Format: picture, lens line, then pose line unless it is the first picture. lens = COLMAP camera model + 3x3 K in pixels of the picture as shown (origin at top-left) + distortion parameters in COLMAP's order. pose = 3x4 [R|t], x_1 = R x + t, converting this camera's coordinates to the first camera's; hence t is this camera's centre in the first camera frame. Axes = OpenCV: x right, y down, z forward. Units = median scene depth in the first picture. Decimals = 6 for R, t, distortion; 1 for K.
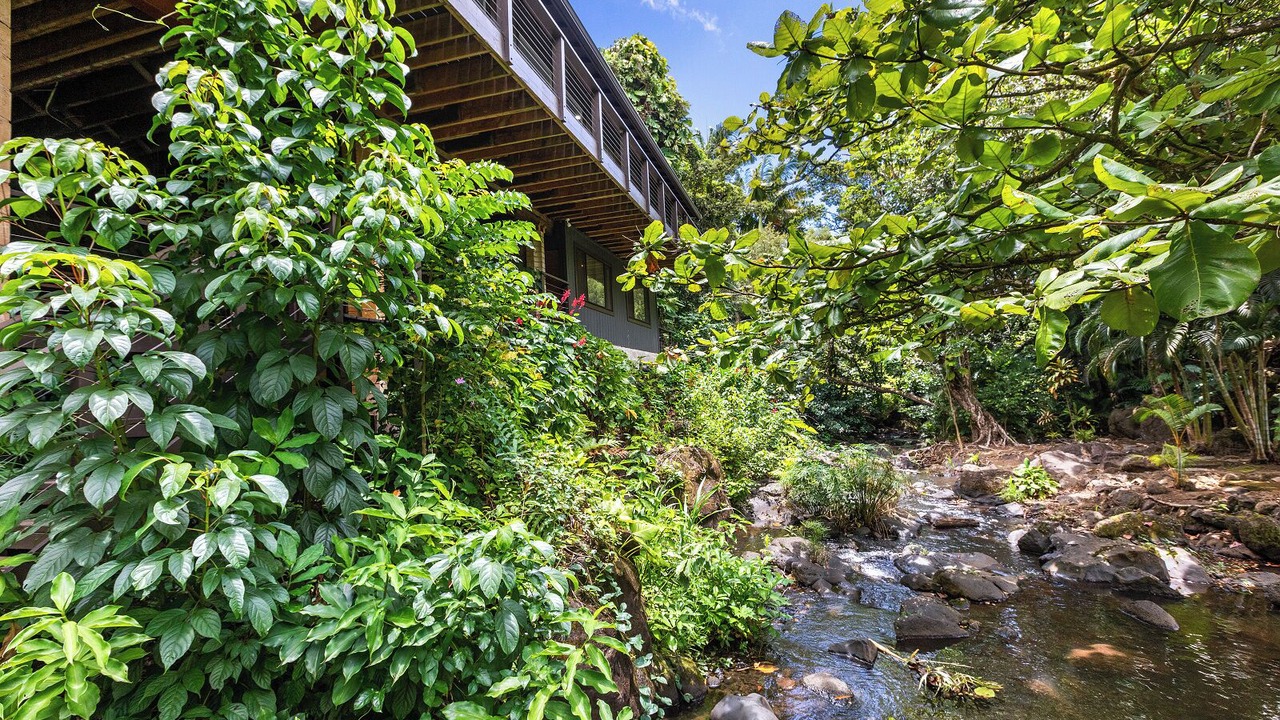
lens RADIAL K [[585.3, 0, 639.0], [0, 585.3, 361.2], [0, 0, 1]] dist [0.001271, 0.000024]
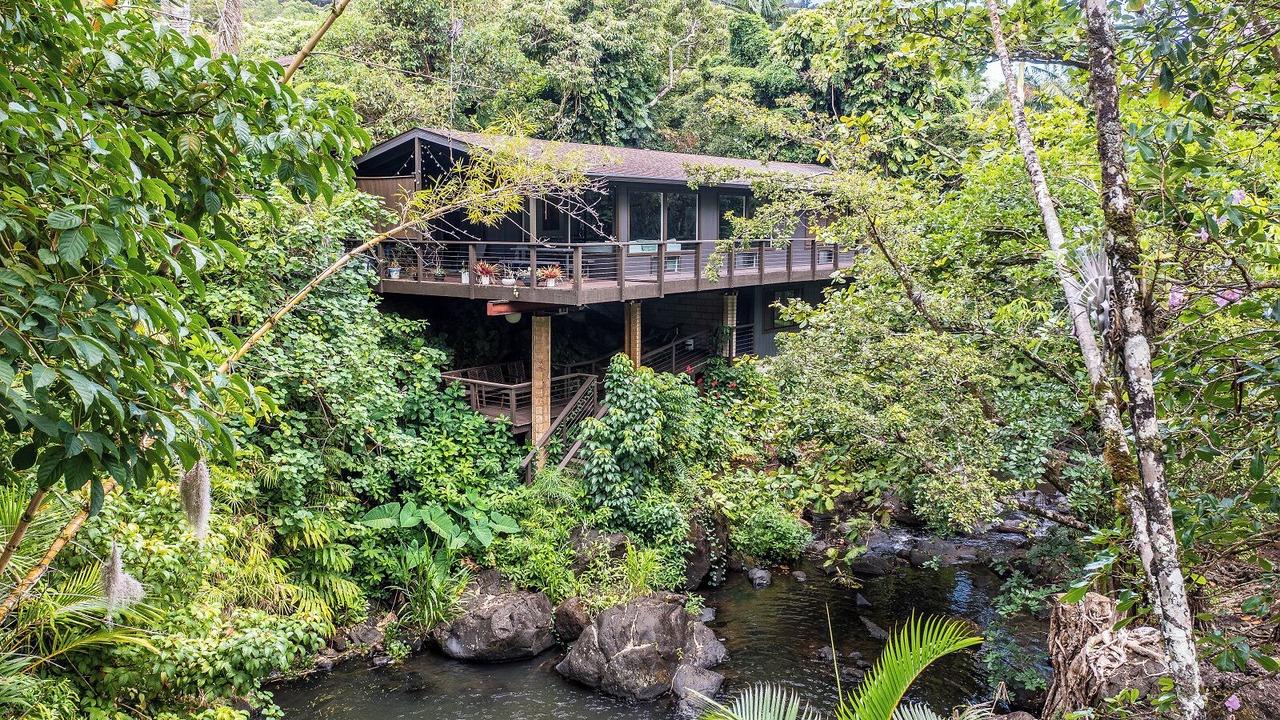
lens RADIAL K [[585.3, 0, 640.2], [0, 585.3, 358.0], [0, 0, 1]] dist [0.001271, 0.000024]
pose [[0.926764, 0.061569, -0.370564, 1.238212], [-0.035327, 0.996390, 0.077197, -1.253692], [0.373979, -0.058452, 0.925593, -3.439663]]
